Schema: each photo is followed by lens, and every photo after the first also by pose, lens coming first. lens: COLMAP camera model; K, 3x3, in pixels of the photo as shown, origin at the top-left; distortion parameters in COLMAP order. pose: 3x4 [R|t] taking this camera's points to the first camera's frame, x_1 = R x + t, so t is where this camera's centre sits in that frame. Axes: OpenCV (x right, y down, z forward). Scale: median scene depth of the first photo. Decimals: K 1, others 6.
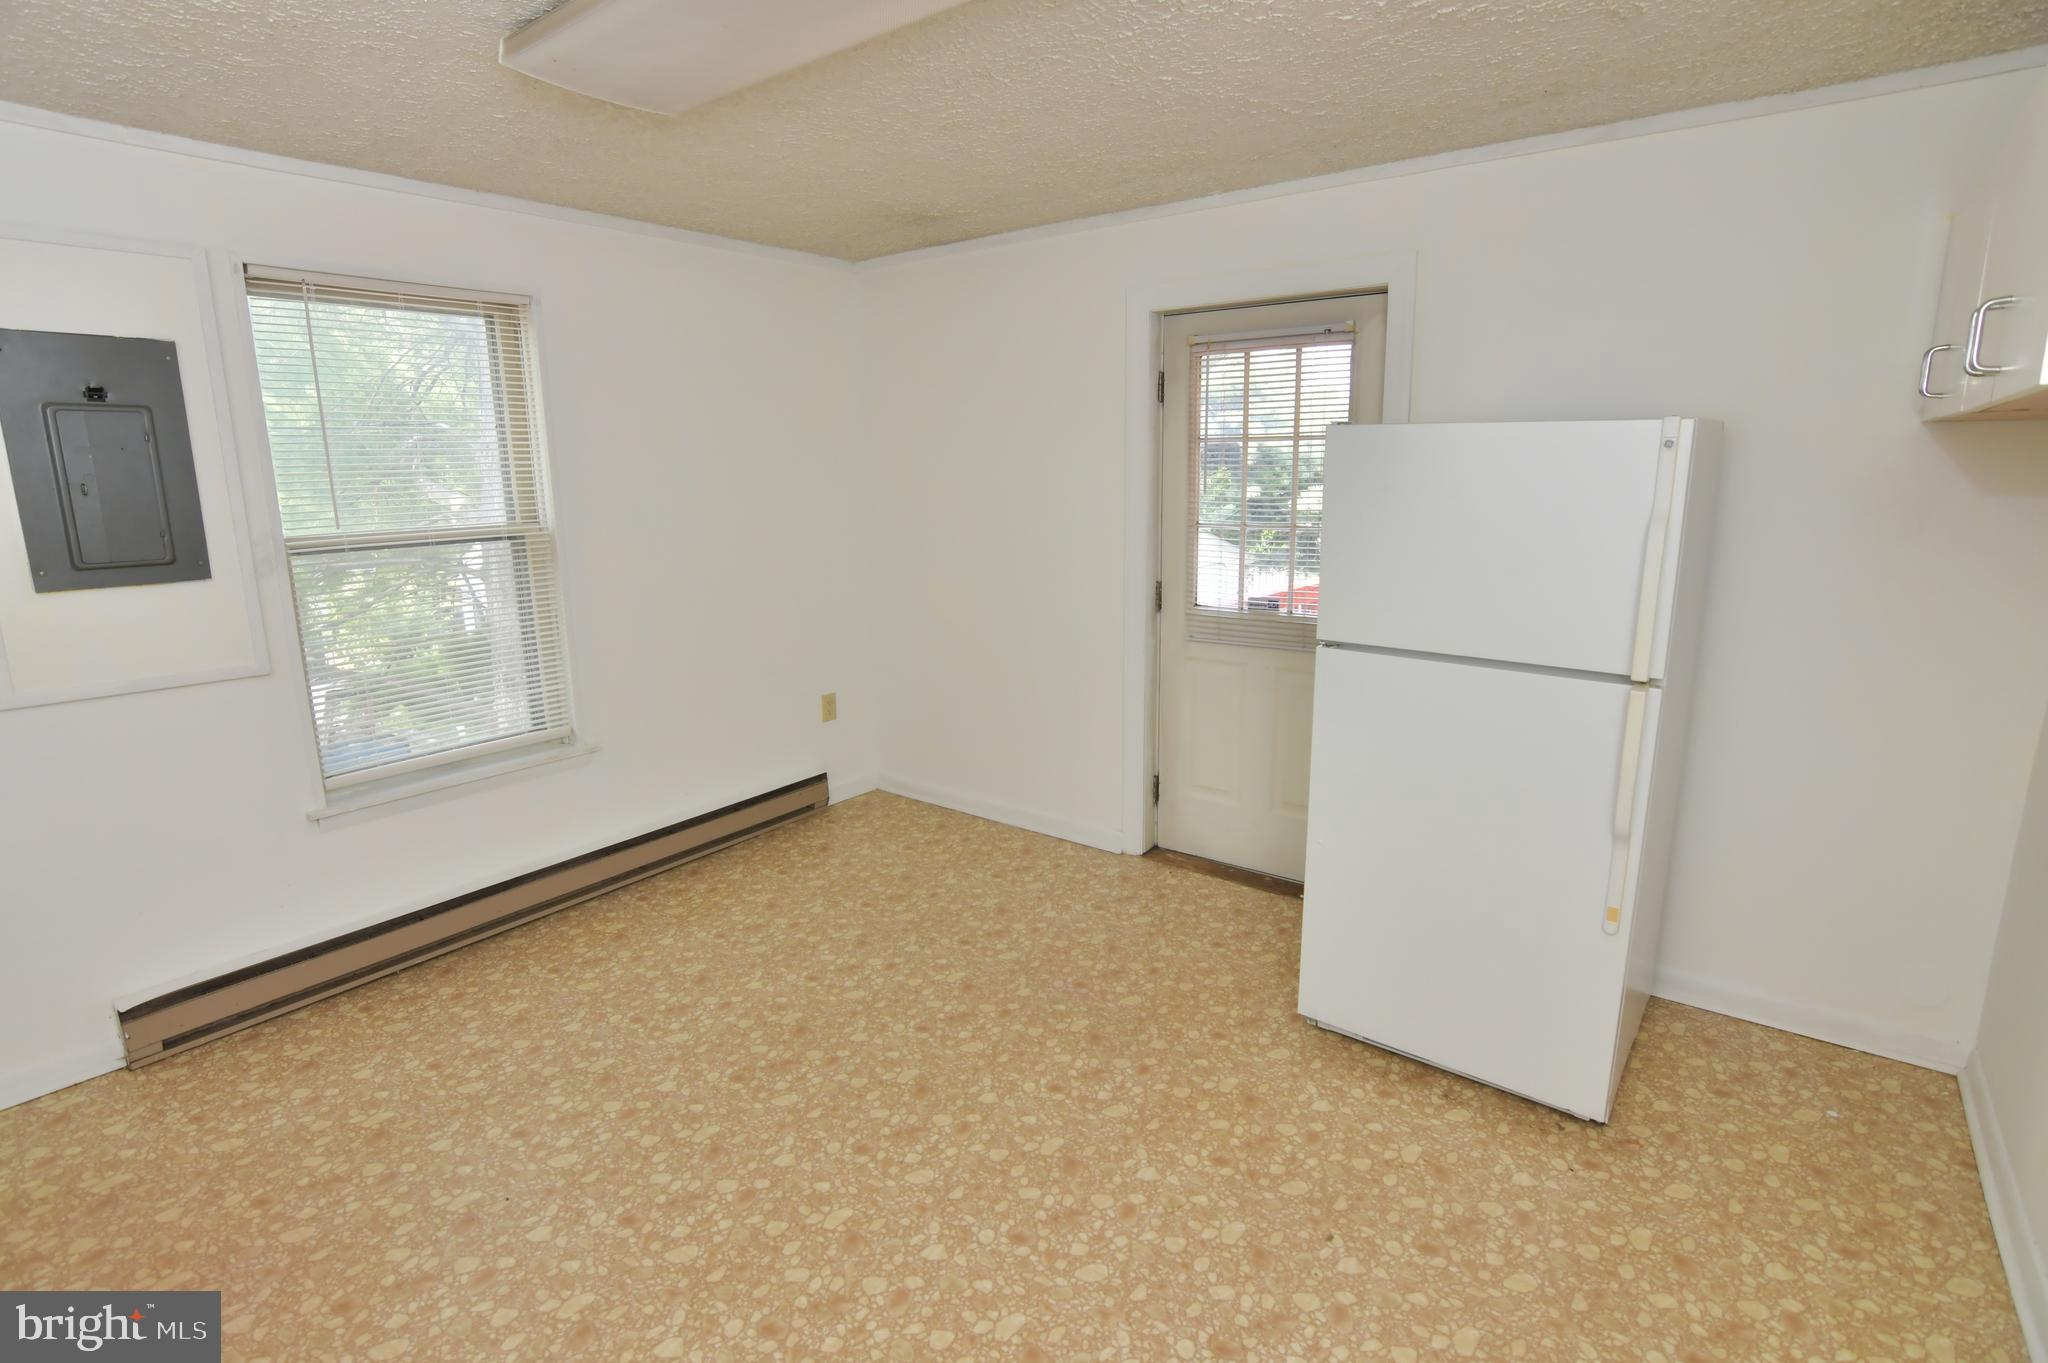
lens RADIAL K [[998.8, 0, 1015.3], [0, 998.8, 675.0], [0, 0, 1]] dist [-0.022294, 0.004386]
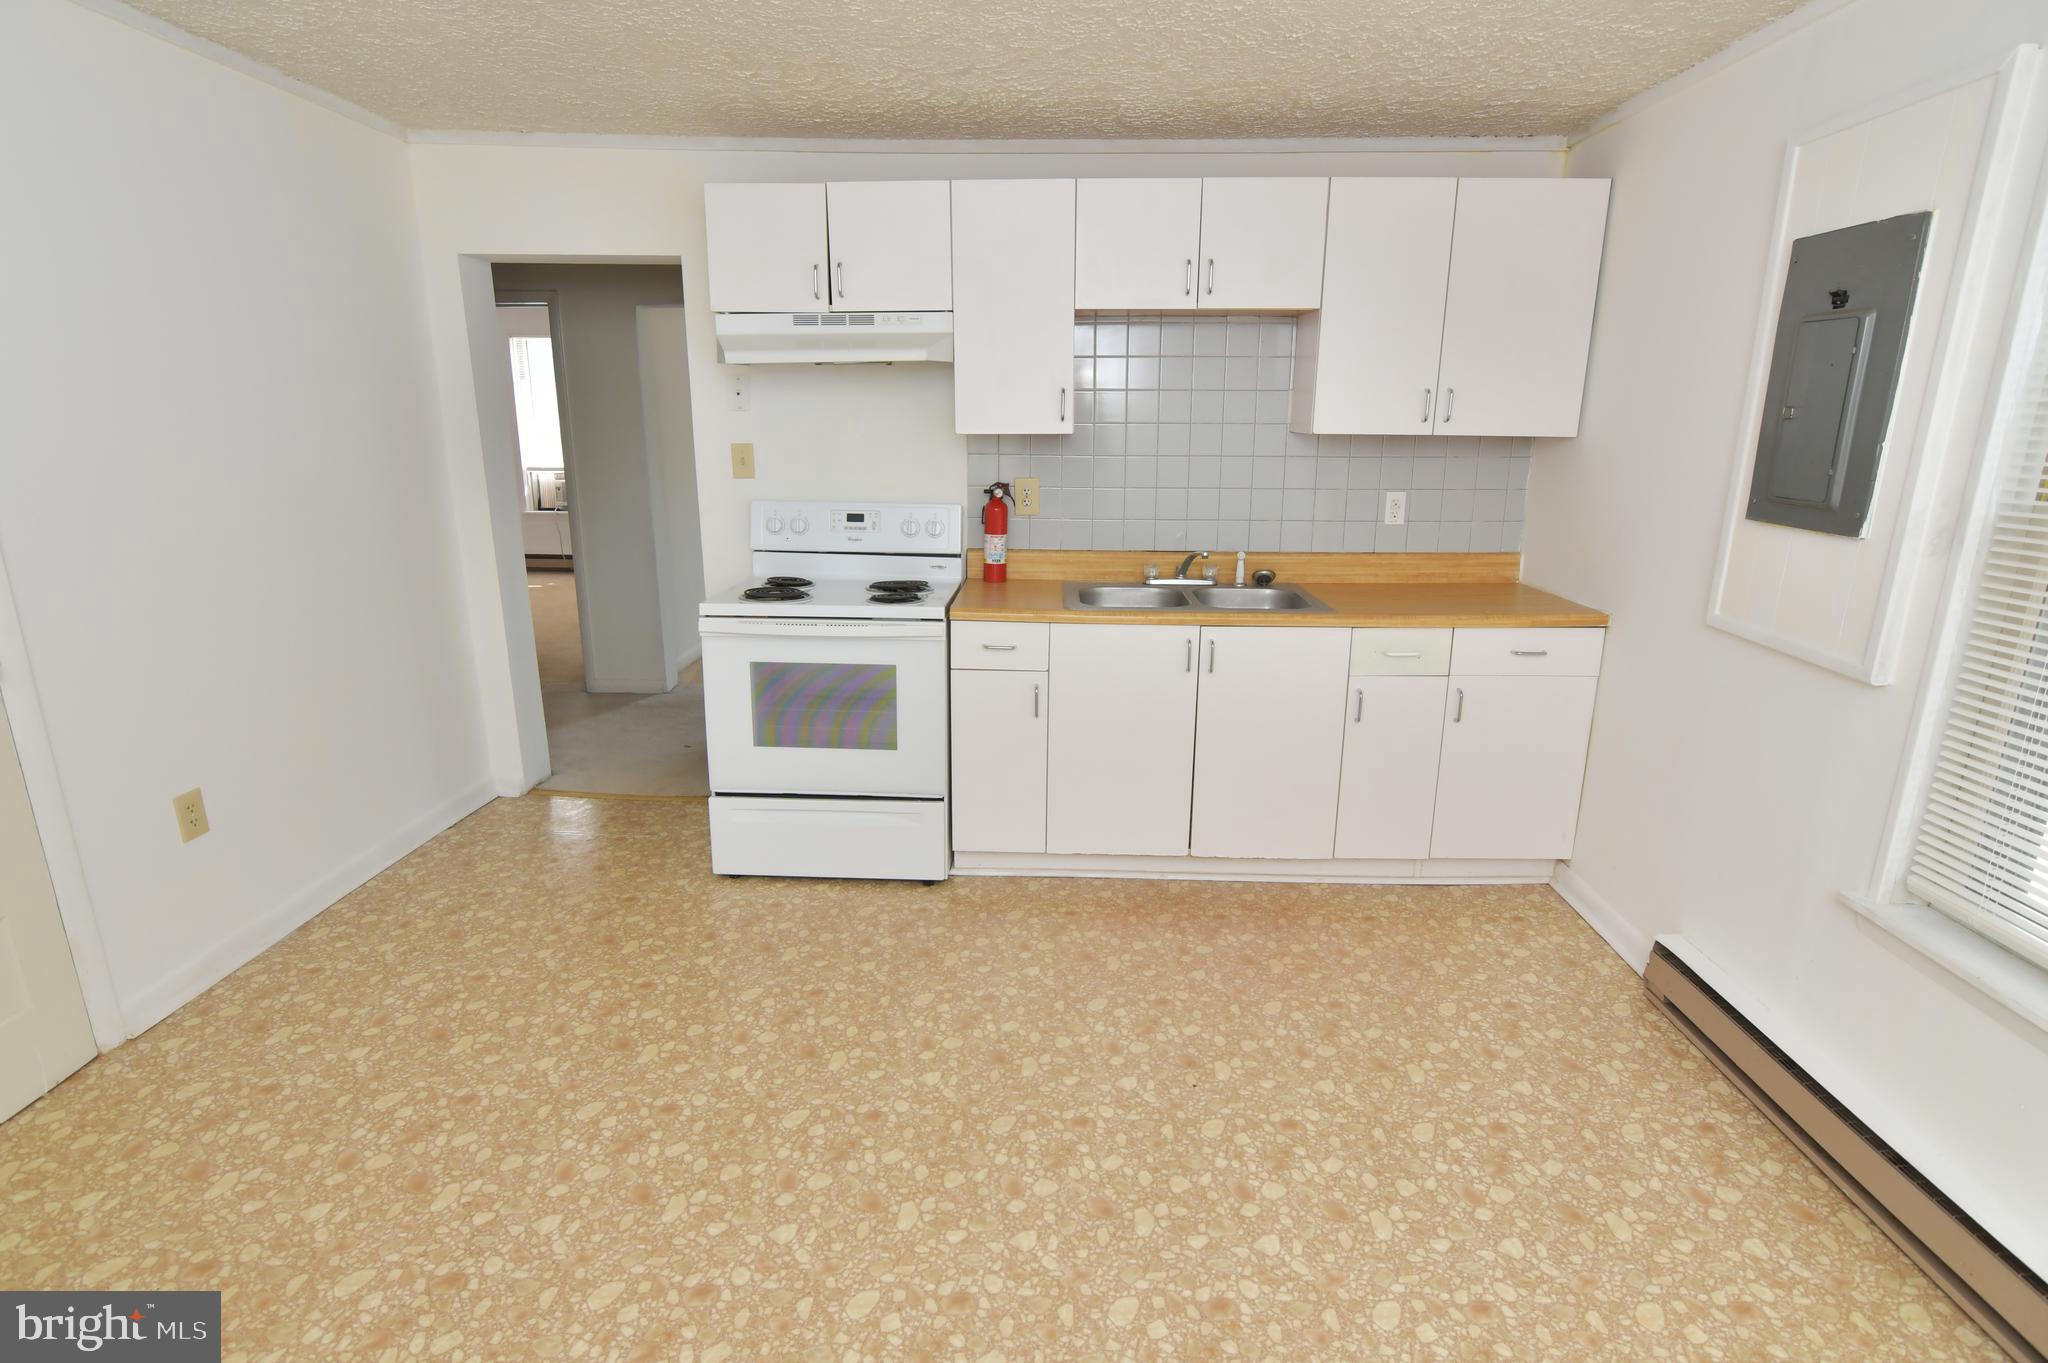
lens RADIAL K [[998.8, 0, 1018.8], [0, 998.8, 666.3], [0, 0, 1]] dist [-0.022294, 0.004386]
pose [[-0.811644, 0.155421, -0.563097, 0.180133], [-0.118668, 0.899987, 0.419454, -0.316662], [0.571972, 0.407269, -0.712026, 1.539103]]
